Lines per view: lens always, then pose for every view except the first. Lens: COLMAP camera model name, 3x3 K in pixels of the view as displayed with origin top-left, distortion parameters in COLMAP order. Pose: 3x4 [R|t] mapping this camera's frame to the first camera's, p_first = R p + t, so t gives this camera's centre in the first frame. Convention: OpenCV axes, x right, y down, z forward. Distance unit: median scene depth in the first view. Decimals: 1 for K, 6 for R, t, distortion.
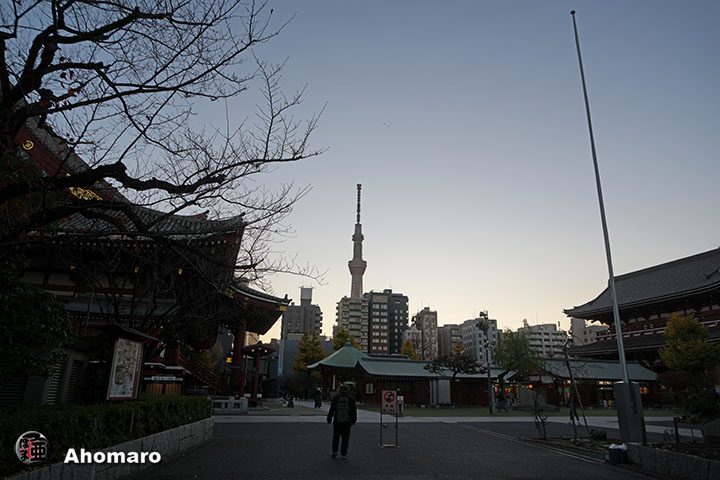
lens RADIAL K [[472.6, 0, 359.8], [0, 472.6, 239.9], [0, 0, 1]] dist [-0.007615, -0.001625]
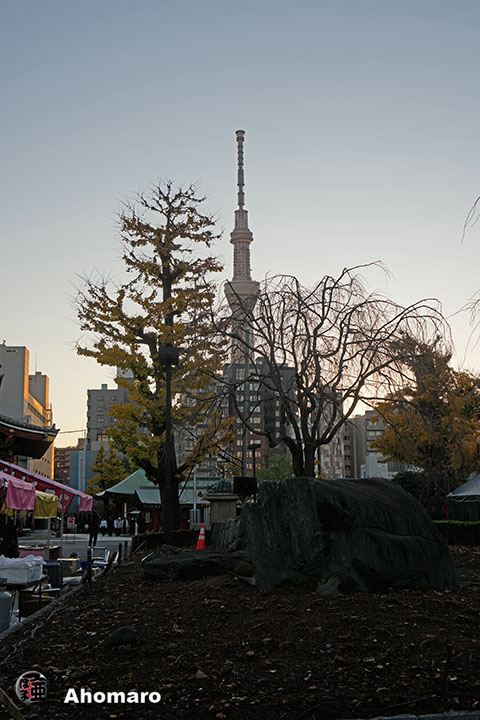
lens RADIAL K [[906.3, 0, 240.0], [0, 906.3, 360.1], [0, 0, 1]] dist [0.013032, 0.000000]
pose [[0.999363, -0.034274, -0.009975, 0.077958], [0.035280, 0.990909, 0.129827, -0.076001], [0.005434, -0.130096, 0.991486, -0.253447]]
